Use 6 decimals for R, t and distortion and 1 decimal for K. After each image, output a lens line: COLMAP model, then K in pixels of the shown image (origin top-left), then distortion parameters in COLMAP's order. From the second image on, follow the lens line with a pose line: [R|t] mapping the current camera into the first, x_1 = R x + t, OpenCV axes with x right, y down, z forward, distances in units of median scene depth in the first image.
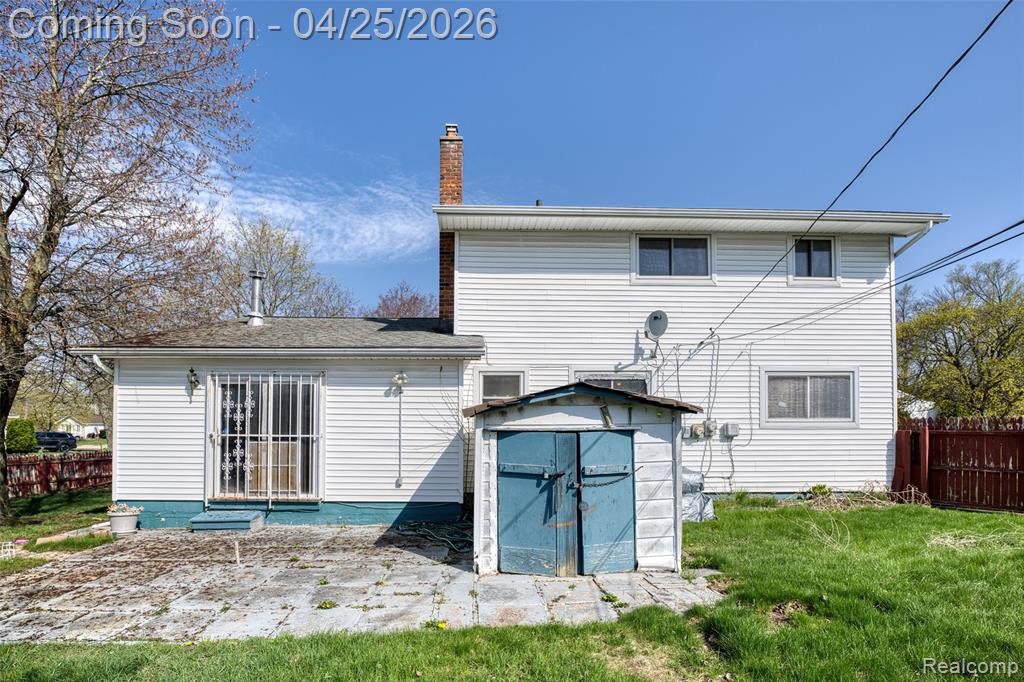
lens RADIAL K [[462.4, 0, 511.0], [0, 462.4, 416.0], [0, 0, 1]] dist [-0.010513, 0.000105]
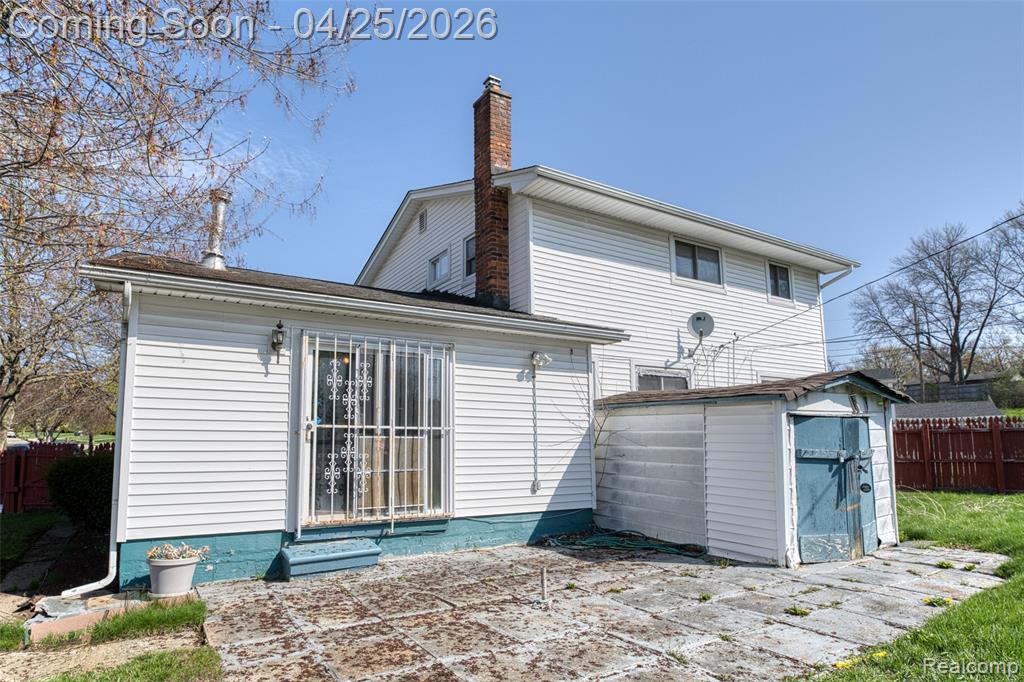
lens RADIAL K [[538.1, 0, 493.4], [0, 538.1, 382.8], [0, 0, 1]] dist [-0.000312, 0.000100]
pose [[0.885401, 0.045606, 0.462586, -0.761555], [-0.005758, 0.996175, -0.087192, 0.044641], [-0.464793, 0.074536, 0.882277, 0.195007]]
